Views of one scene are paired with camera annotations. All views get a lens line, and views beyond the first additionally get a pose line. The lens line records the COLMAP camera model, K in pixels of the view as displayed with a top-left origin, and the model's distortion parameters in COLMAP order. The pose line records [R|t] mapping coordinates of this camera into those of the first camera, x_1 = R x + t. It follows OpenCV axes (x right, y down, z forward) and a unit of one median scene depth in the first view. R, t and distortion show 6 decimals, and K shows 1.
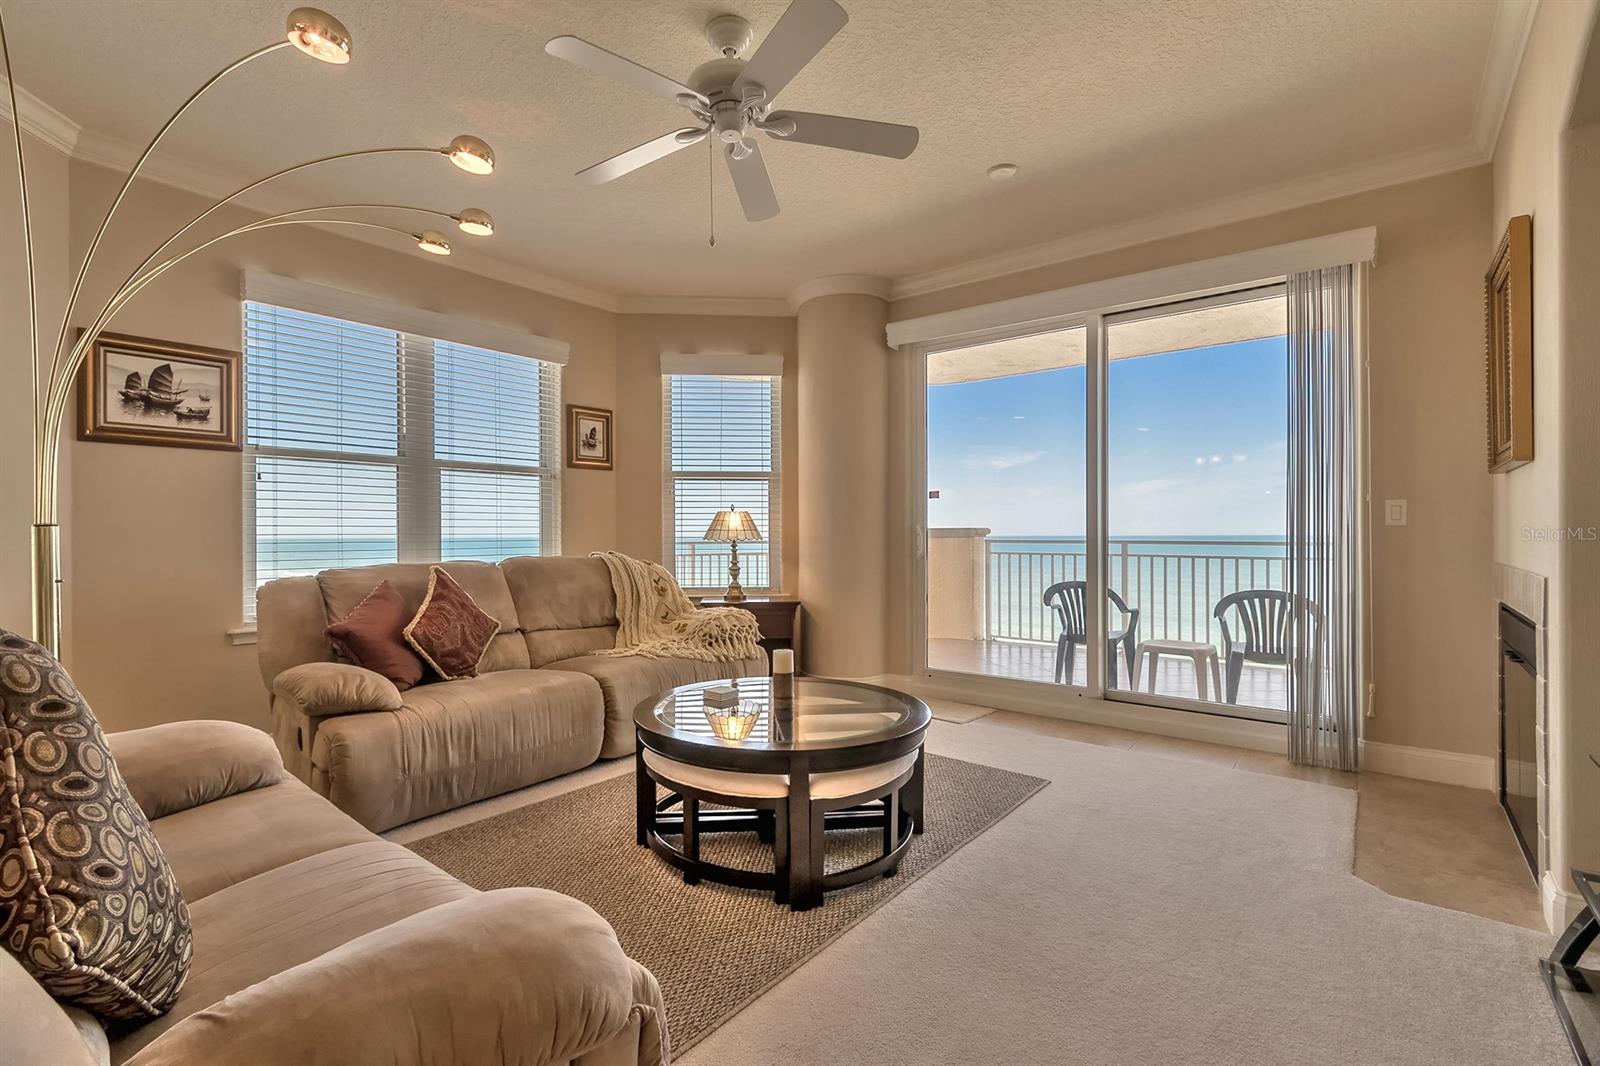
lens RADIAL K [[729.6, 0, 775.2], [0, 729.6, 539.8], [0, 0, 1]] dist [0.008048, -0.002645]
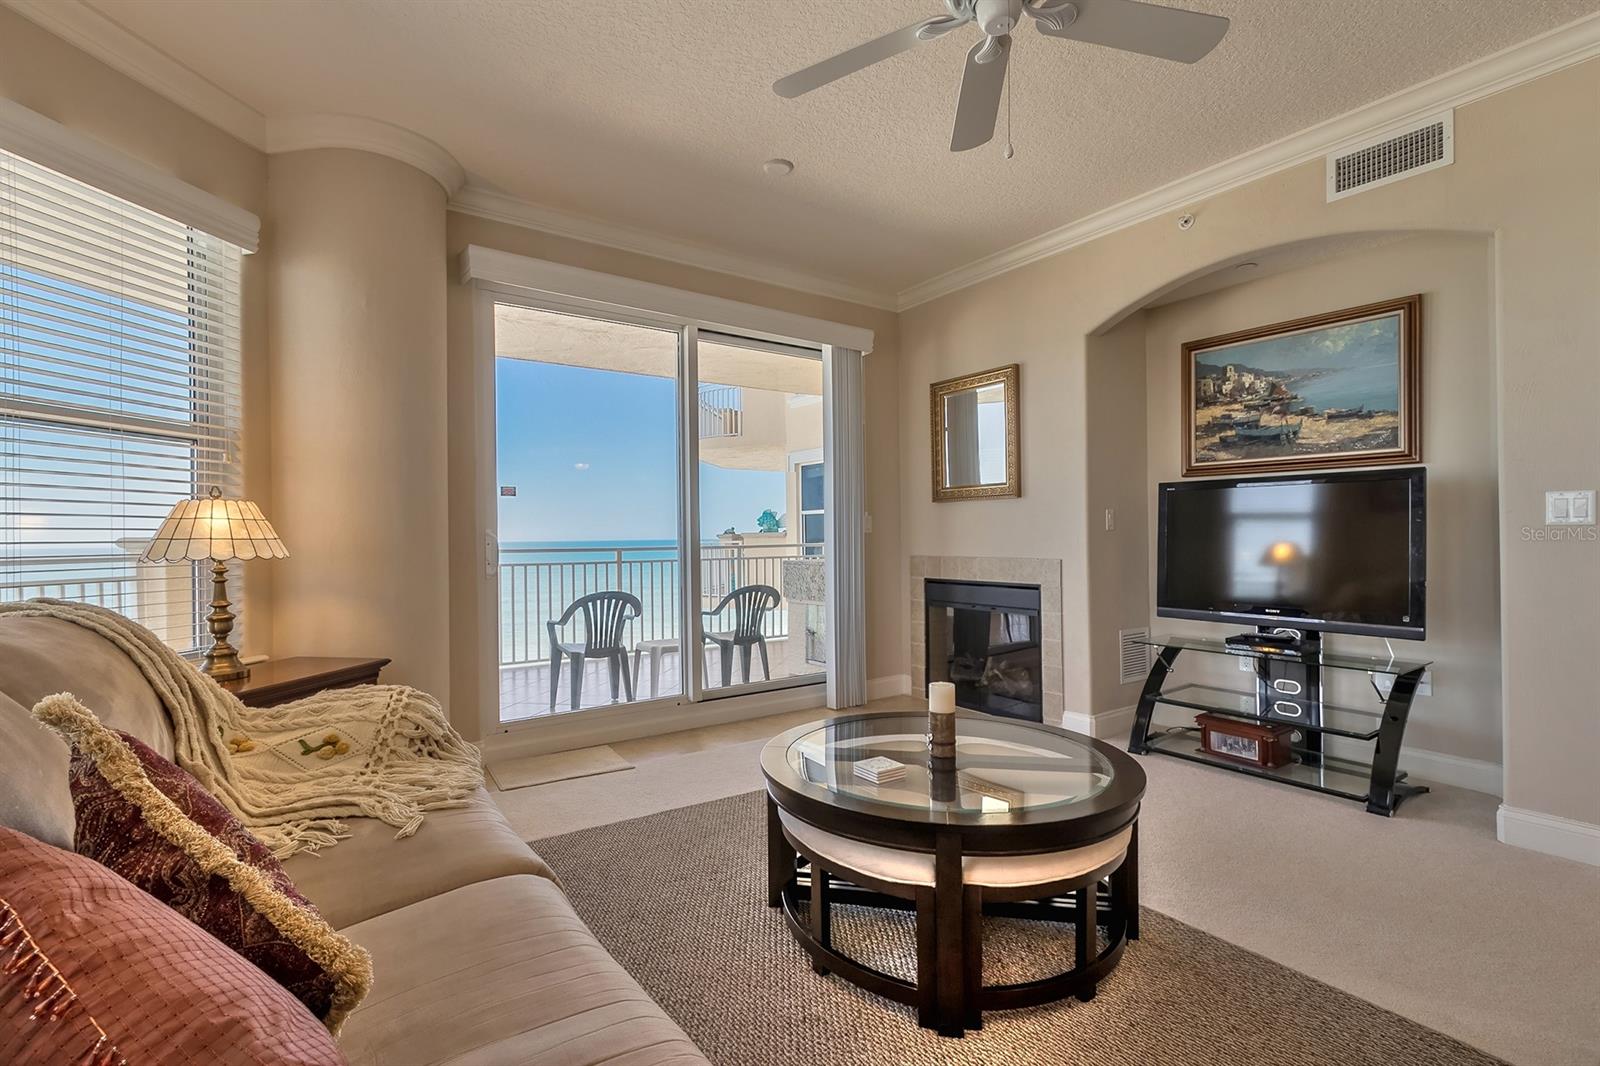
lens RADIAL K [[729.6, 0, 791.0], [0, 729.6, 539.9], [0, 0, 1]] dist [0.008048, -0.002645]
pose [[0.258929, -0.004478, 0.965886, -0.447201], [0.018869, 0.999822, -0.000424, -0.005681], [-0.965712, 0.018335, 0.258968, 0.530911]]
